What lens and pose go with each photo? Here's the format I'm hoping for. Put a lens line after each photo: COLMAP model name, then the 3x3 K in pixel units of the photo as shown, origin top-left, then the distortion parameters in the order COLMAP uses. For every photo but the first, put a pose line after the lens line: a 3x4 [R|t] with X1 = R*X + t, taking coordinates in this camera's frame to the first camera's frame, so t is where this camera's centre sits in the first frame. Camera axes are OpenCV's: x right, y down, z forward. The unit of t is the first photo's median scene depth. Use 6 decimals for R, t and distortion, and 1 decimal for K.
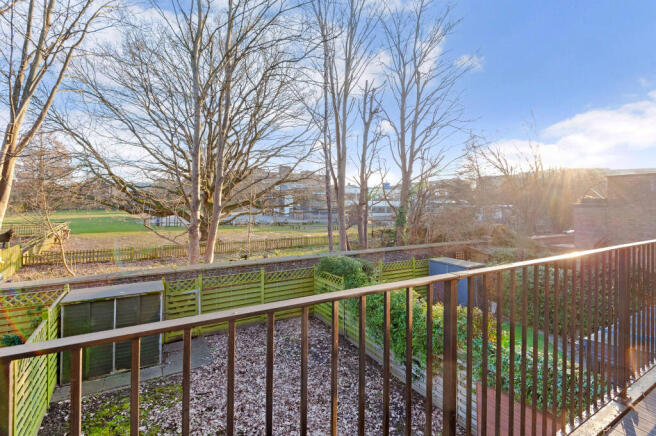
lens RADIAL K [[301.8, 0, 331.9], [0, 301.8, 219.4], [0, 0, 1]] dist [-0.000182, -0.000869]
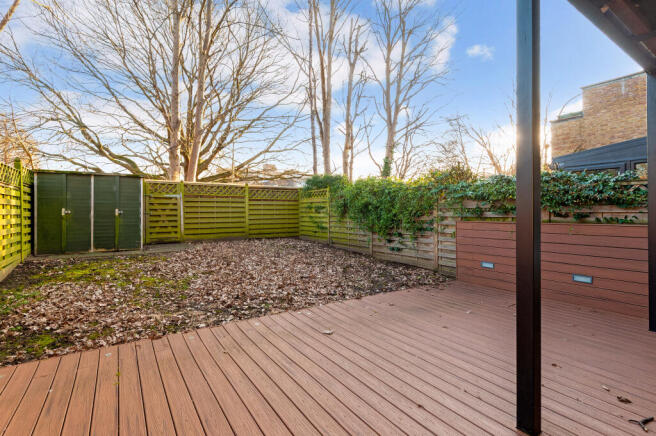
lens RADIAL K [[301.8, 0, 332.6], [0, 301.8, 216.6], [0, 0, 1]] dist [-0.000182, -0.000869]
pose [[0.998909, -0.003779, 0.046536, 0.003546], [0.002868, 0.999803, 0.019636, 0.166812], [-0.046601, -0.019481, 0.998724, -0.002893]]
